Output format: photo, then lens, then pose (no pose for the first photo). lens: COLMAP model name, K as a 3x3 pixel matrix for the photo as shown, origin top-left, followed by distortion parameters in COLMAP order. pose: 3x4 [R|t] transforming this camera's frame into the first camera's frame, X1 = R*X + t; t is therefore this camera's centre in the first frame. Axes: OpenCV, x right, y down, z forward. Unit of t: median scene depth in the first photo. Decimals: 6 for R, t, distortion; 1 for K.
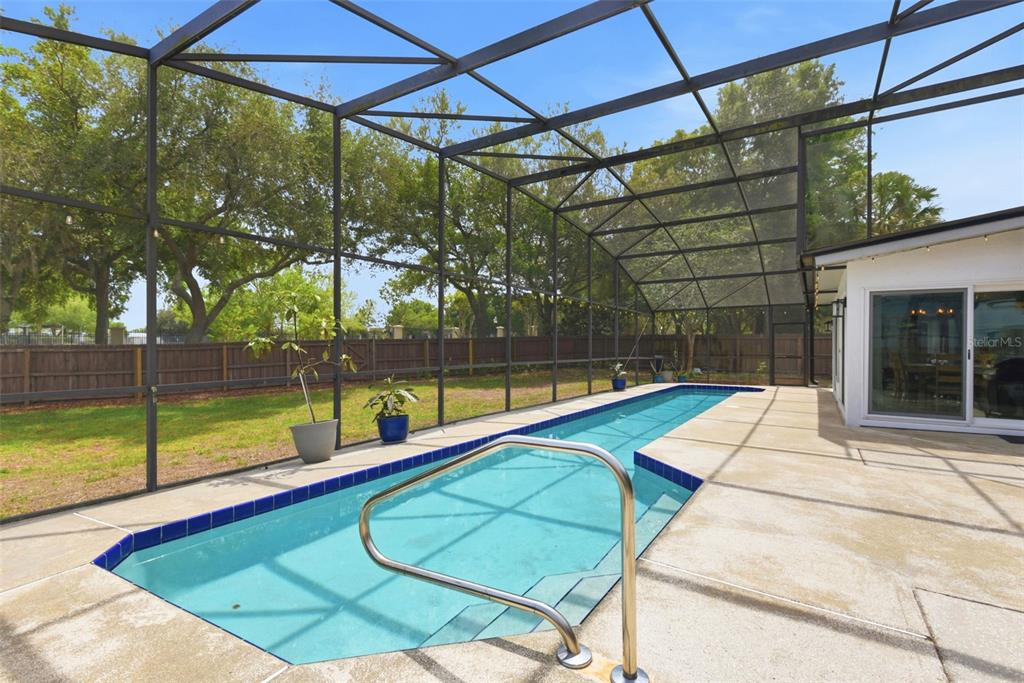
lens RADIAL K [[483.7, 0, 512.0], [0, 483.7, 341.5], [0, 0, 1]] dist [-0.004068, -0.000625]
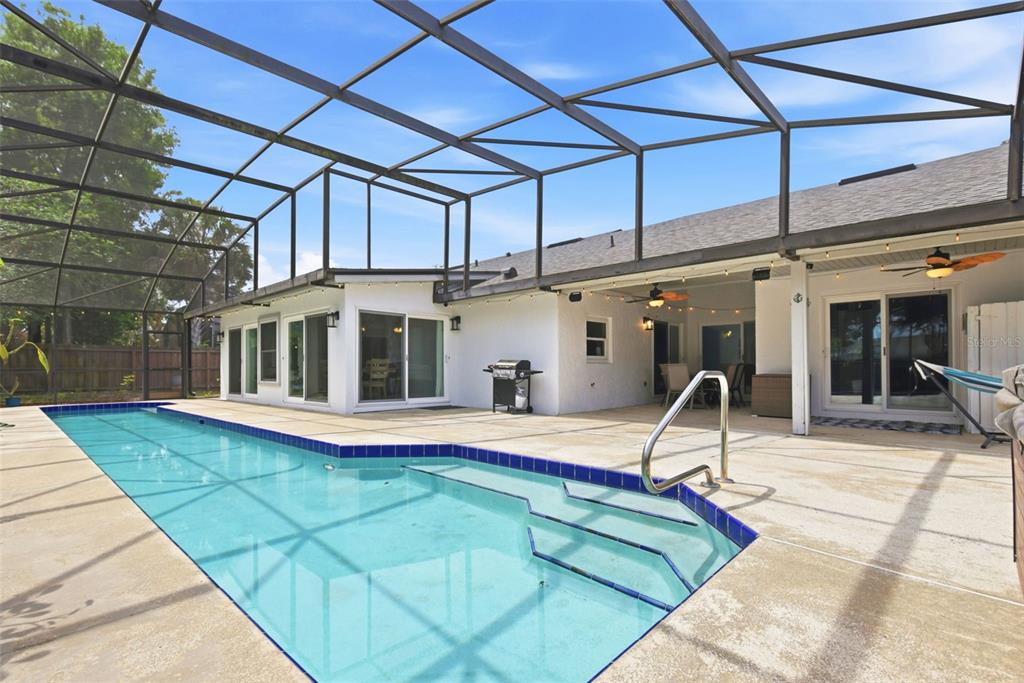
lens RADIAL K [[471.5, 0, 515.0], [0, 471.5, 359.3], [0, 0, 1]] dist [0.001213, 0.000342]
pose [[0.227647, 0.010446, 0.973688, -0.718586], [-0.012701, 0.999889, -0.007758, 0.065450], [-0.973661, -0.010601, 0.227755, 0.507829]]
